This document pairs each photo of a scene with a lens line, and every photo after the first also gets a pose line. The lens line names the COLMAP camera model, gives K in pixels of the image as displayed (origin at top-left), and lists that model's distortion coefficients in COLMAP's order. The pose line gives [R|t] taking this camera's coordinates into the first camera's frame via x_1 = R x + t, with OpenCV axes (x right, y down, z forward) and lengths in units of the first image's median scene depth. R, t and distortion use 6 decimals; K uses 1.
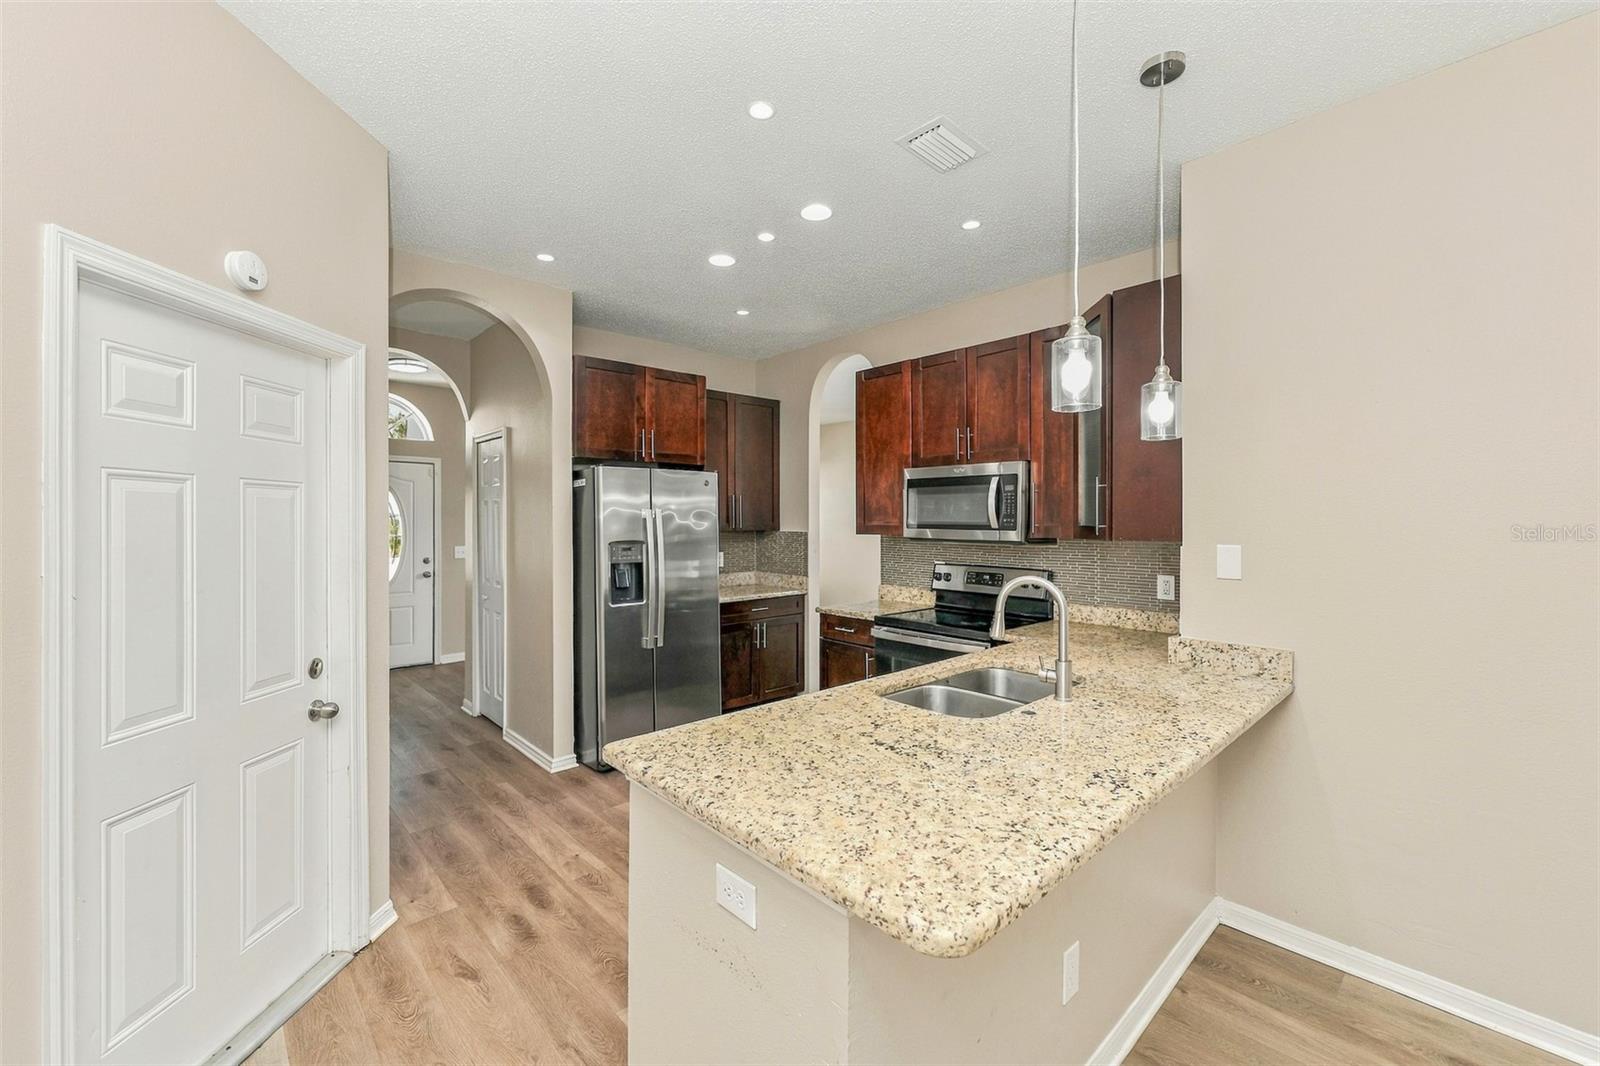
lens RADIAL K [[653.0, 0, 823.8], [0, 653.0, 514.6], [0, 0, 1]] dist [-0.002433, 0.000538]
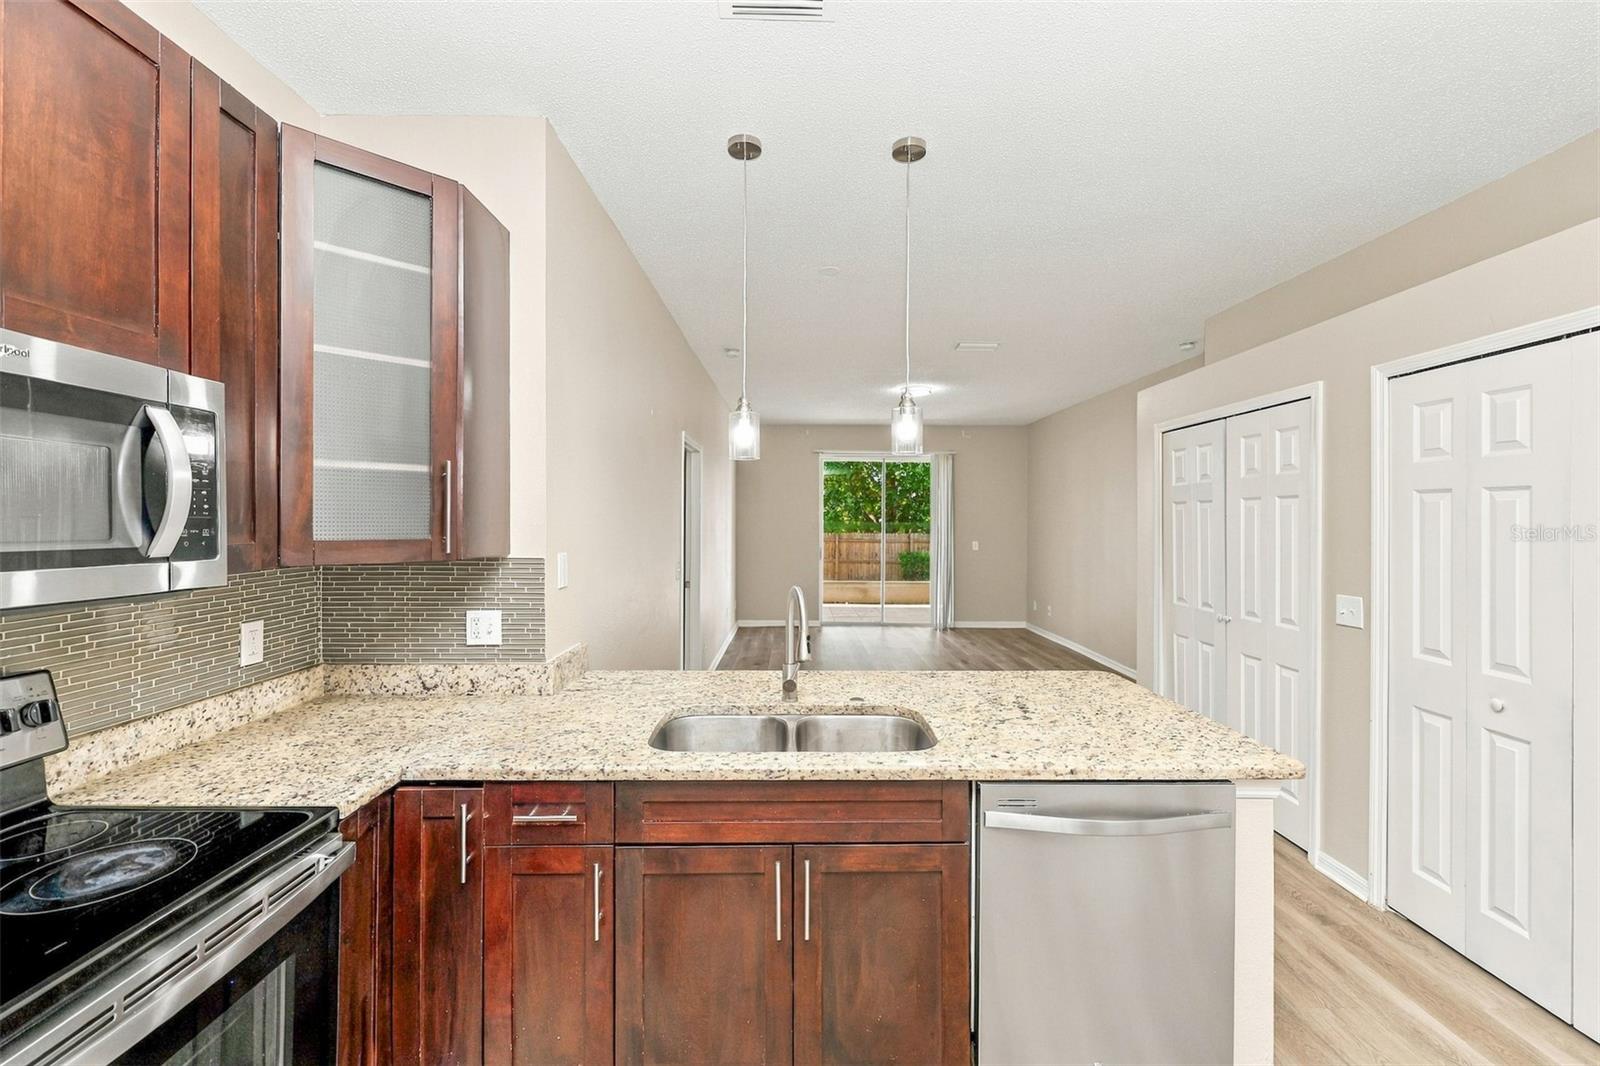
lens RADIAL K [[653.0, 0, 794.5], [0, 653.0, 521.0], [0, 0, 1]] dist [-0.002433, 0.000538]
pose [[-0.709595, -0.002900, 0.704604, -0.201836], [-0.009291, 0.999943, -0.005241, 0.000966], [-0.704548, -0.010266, -0.709582, 0.936668]]
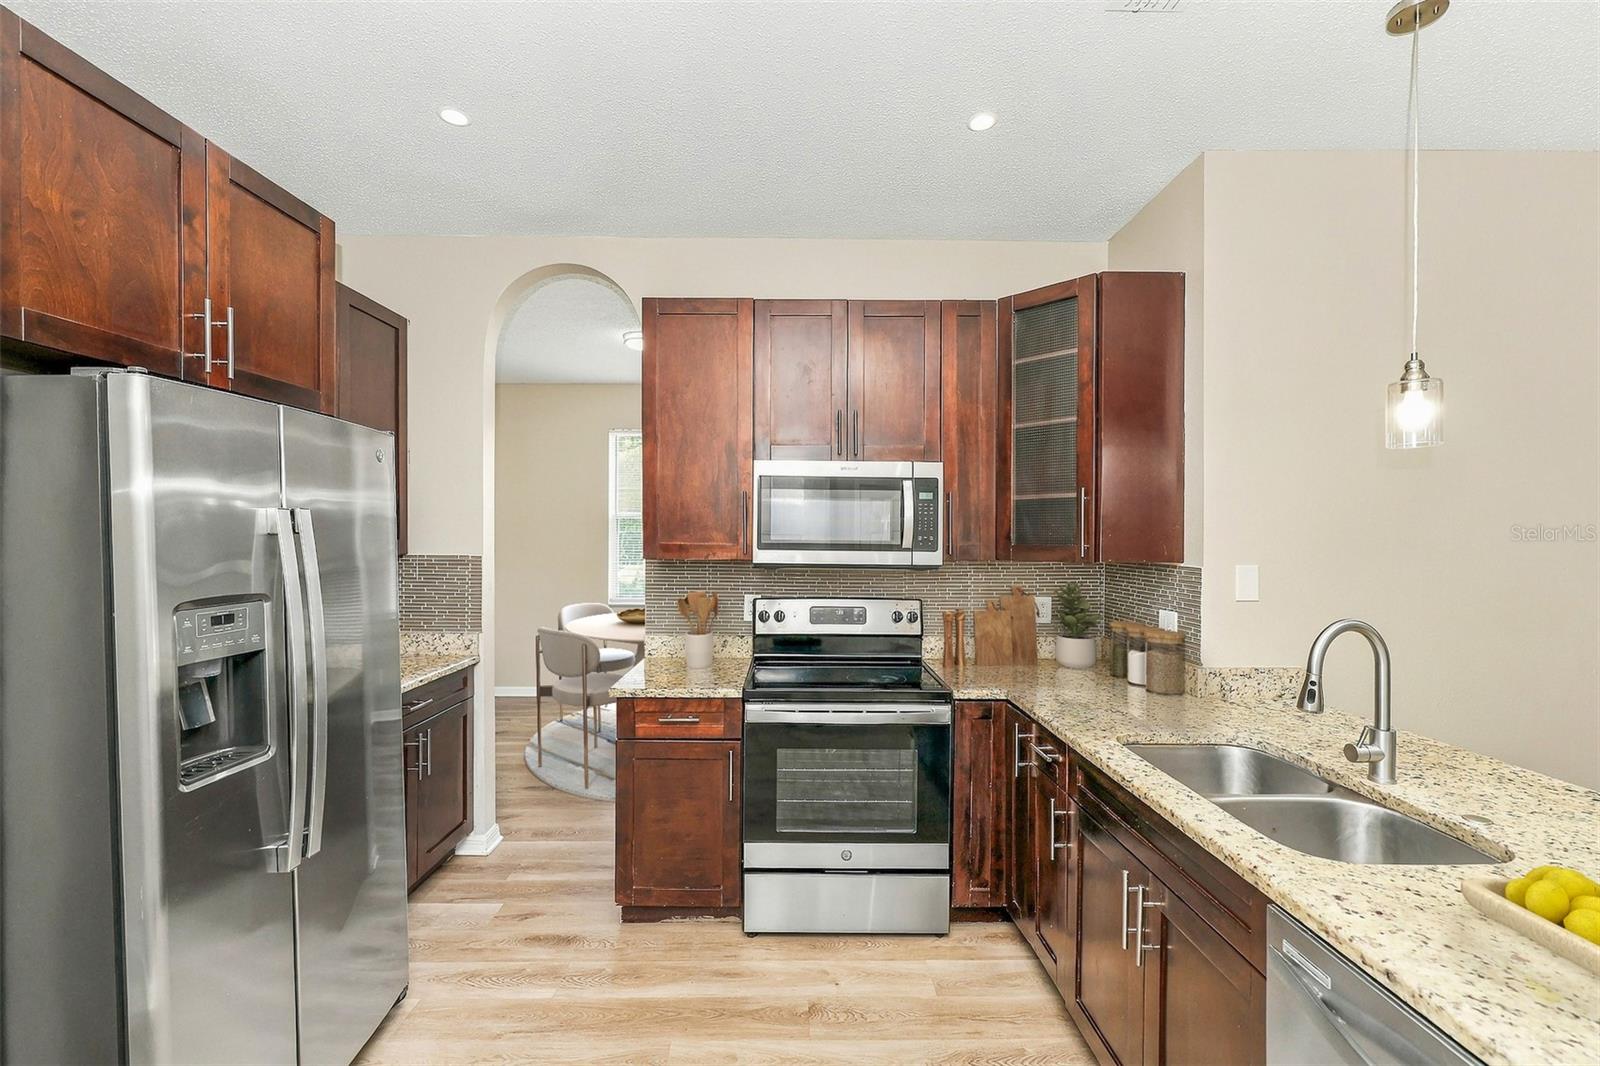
lens RADIAL K [[653.0, 0, 805.6], [0, 653.0, 539.3], [0, 0, 1]] dist [-0.002433, 0.000538]
pose [[0.689427, -0.002136, 0.724352, -0.339778], [-0.009490, 0.999883, 0.011981, 0.001752], [-0.724293, -0.015134, 0.689327, 0.522806]]
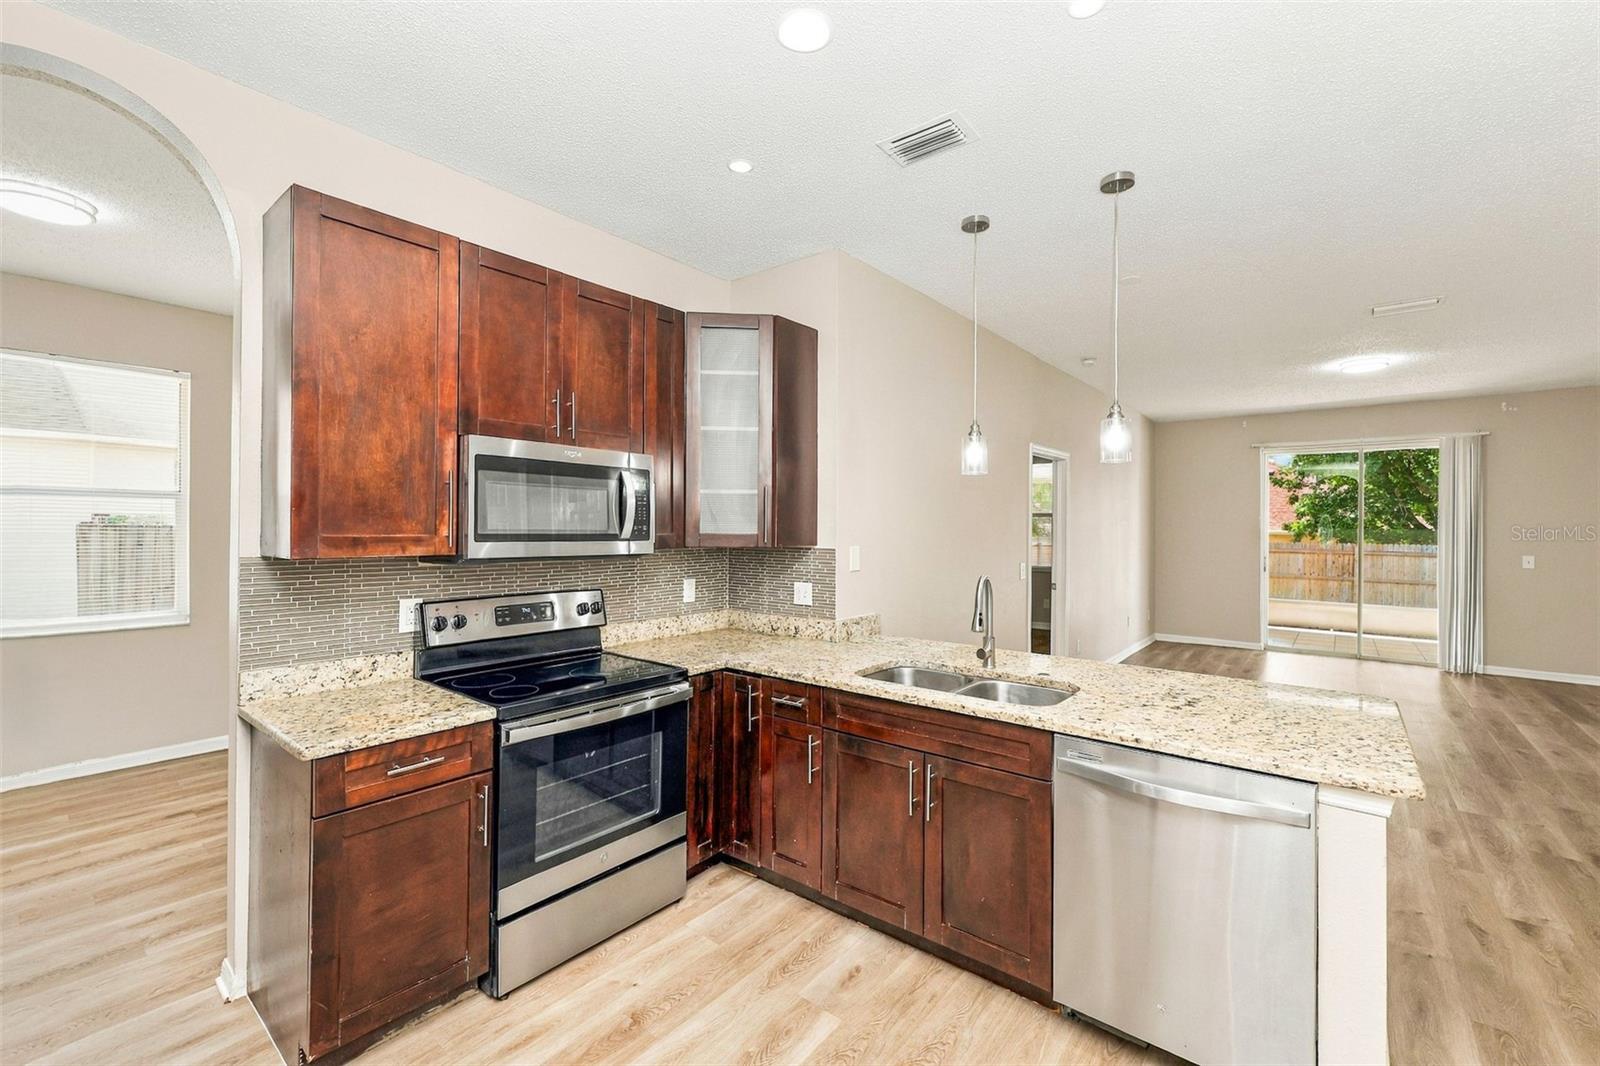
lens RADIAL K [[653.0, 0, 796.7], [0, 653.0, 524.0], [0, 0, 1]] dist [-0.002433, 0.000538]
pose [[-0.101447, 0.000812, 0.994841, -0.477888], [-0.013460, 0.999907, -0.002188, 0.003106], [-0.994750, -0.013613, -0.101426, 0.816297]]
